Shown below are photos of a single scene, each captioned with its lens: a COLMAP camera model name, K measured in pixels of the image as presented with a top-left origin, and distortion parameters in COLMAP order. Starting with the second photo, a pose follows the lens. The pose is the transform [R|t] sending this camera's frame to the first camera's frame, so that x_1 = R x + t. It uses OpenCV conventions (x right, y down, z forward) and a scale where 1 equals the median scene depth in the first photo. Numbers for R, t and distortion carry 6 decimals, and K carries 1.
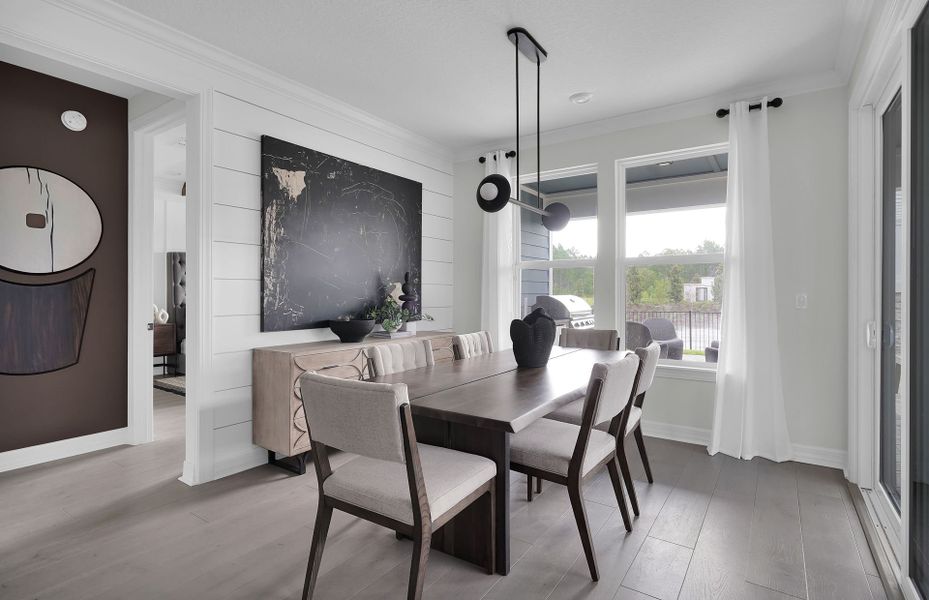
lens RADIAL K [[452.1, 0, 458.3], [0, 452.1, 292.7], [0, 0, 1]] dist [0.000558, -0.000323]
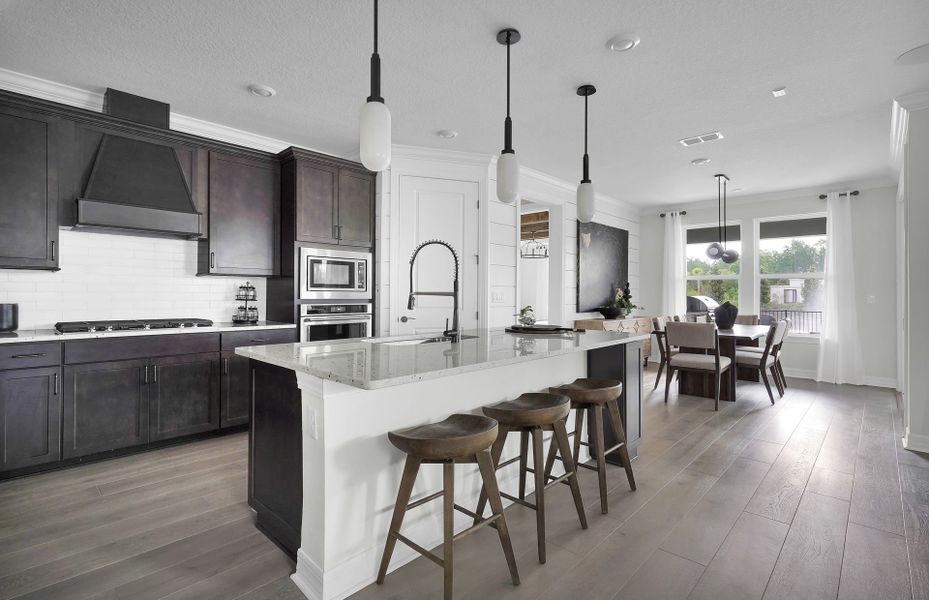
lens RADIAL K [[429.3, 0, 460.3], [0, 429.3, 290.3], [0, 0, 1]] dist [-0.004307, -0.000331]
pose [[0.987250, 0.001866, -0.159165, -0.572023], [-0.003062, 0.999969, -0.007267, -0.000890], [0.159146, 0.007662, 0.987225, -0.913320]]
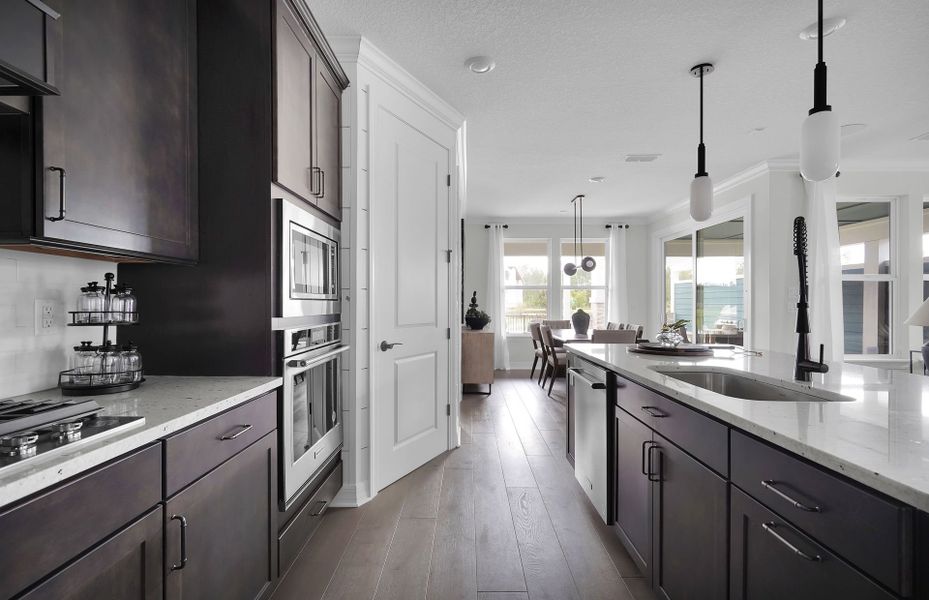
lens RADIAL K [[429.3, 0, 461.3], [0, 429.3, 302.1], [0, 0, 1]] dist [-0.004307, -0.000331]
pose [[0.837653, 0.001315, 0.546200, -1.218941], [-0.000270, 0.999998, -0.001994, -0.001209], [-0.546202, 0.001523, 0.837652, -0.426811]]
